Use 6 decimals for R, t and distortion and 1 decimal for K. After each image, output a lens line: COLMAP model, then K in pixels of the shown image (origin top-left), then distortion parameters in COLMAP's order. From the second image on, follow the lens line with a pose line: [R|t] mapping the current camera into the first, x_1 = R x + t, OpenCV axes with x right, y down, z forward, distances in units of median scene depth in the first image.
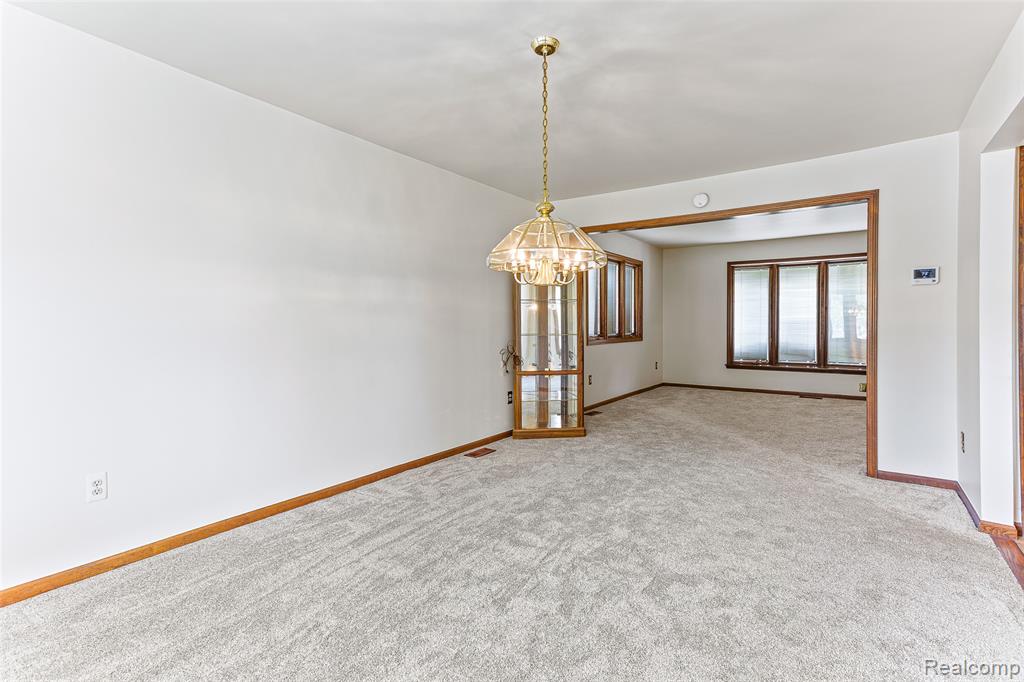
lens RADIAL K [[483.1, 0, 507.9], [0, 483.1, 333.9], [0, 0, 1]] dist [0.024922, 0.005479]
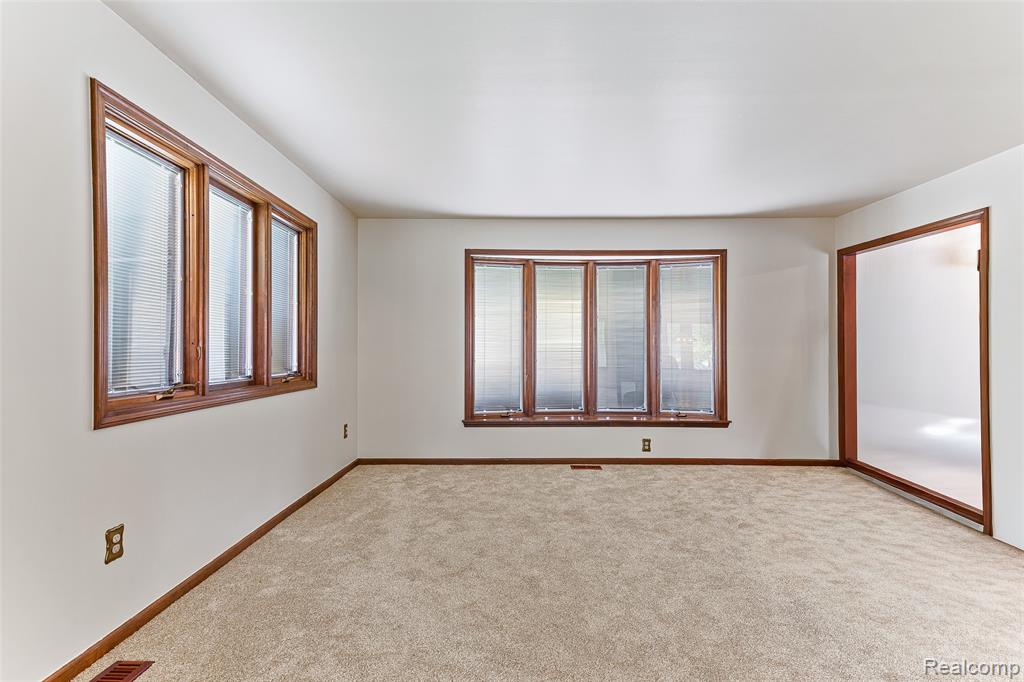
lens RADIAL K [[483.1, 0, 508.1], [0, 483.1, 343.6], [0, 0, 1]] dist [0.024922, 0.005479]
pose [[0.815972, 0.010159, 0.578002, 0.155393], [0.008313, 0.999536, -0.029304, -0.013836], [-0.578031, 0.028716, 0.815509, 0.498225]]
